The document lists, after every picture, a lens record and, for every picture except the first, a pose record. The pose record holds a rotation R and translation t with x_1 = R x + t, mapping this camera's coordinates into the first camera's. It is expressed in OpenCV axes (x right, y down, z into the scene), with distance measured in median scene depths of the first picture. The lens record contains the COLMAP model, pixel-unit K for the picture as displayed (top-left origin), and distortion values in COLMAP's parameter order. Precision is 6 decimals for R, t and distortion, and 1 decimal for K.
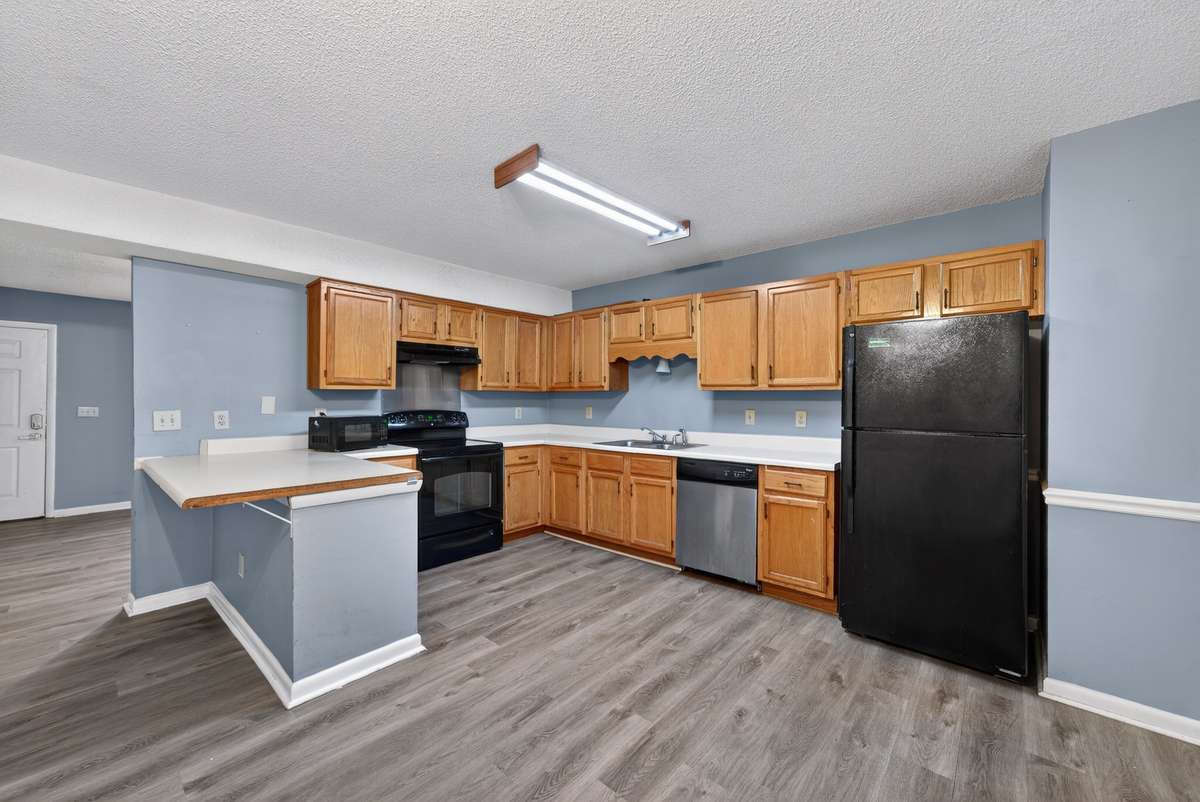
lens RADIAL K [[462.6, 0, 597.7], [0, 462.6, 397.3], [0, 0, 1]] dist [-0.002233, 0.000259]
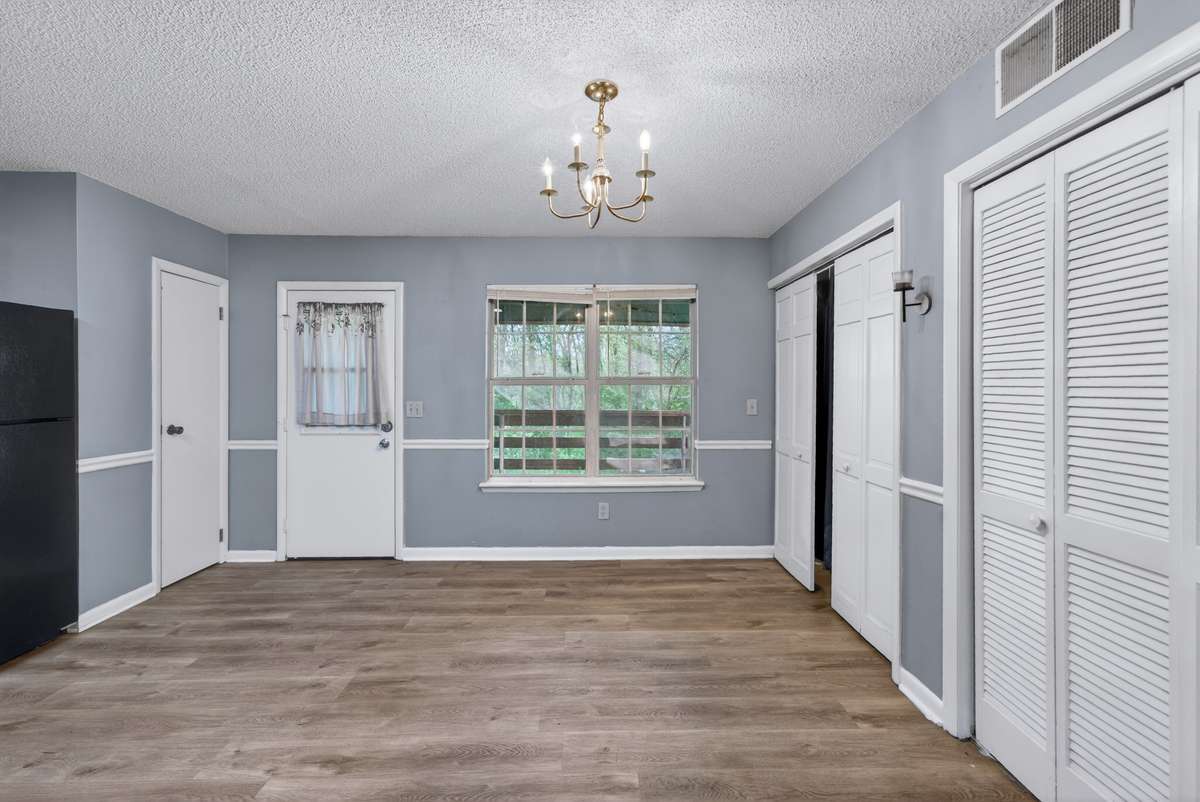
lens RADIAL K [[462.6, 0, 596.3], [0, 462.6, 390.5], [0, 0, 1]] dist [-0.002233, 0.000259]
pose [[-0.684614, -0.010878, 0.728825, -0.867965], [-0.001737, 0.999910, 0.013293, -0.005692], [-0.728904, 0.007834, -0.684571, 0.862333]]
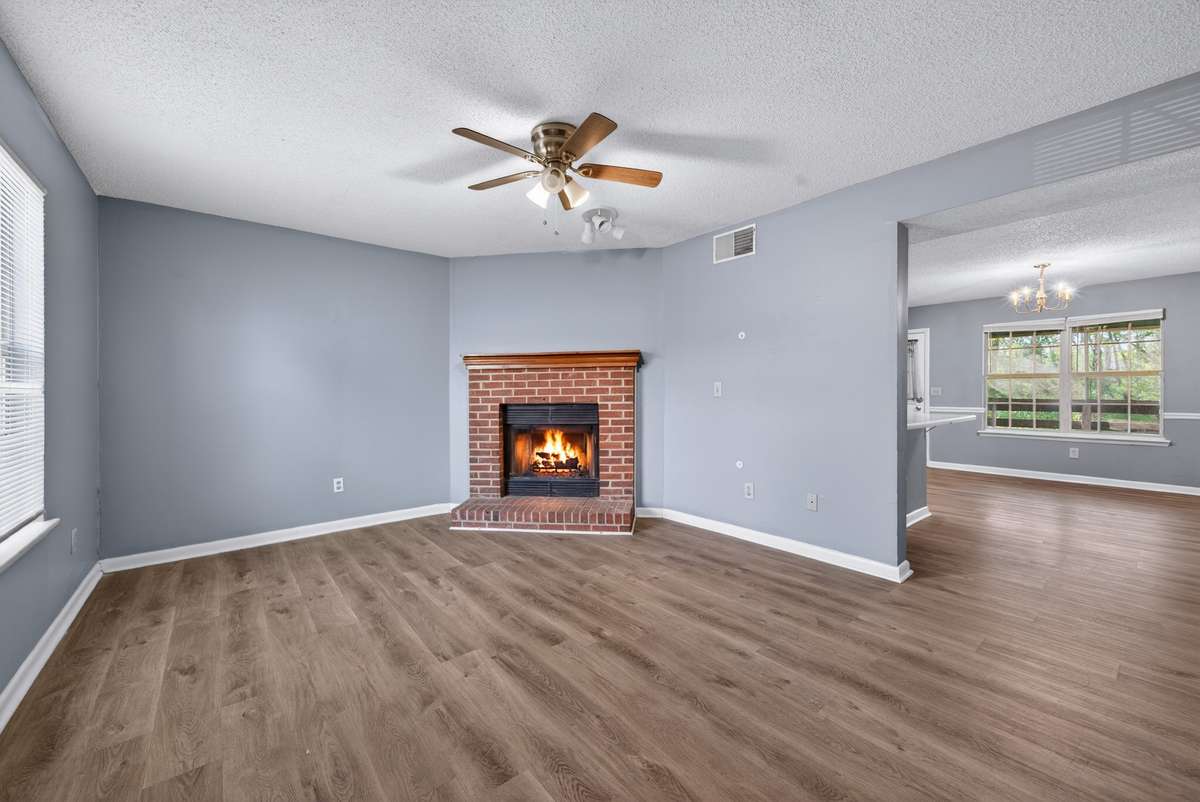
lens RADIAL K [[462.6, 0, 591.2], [0, 462.6, 399.0], [0, 0, 1]] dist [-0.002233, 0.000259]
pose [[0.154886, -0.020051, 0.987729, -2.285063], [0.007510, 0.999789, 0.019119, 0.040319], [-0.987904, 0.004456, 0.155004, 1.766565]]
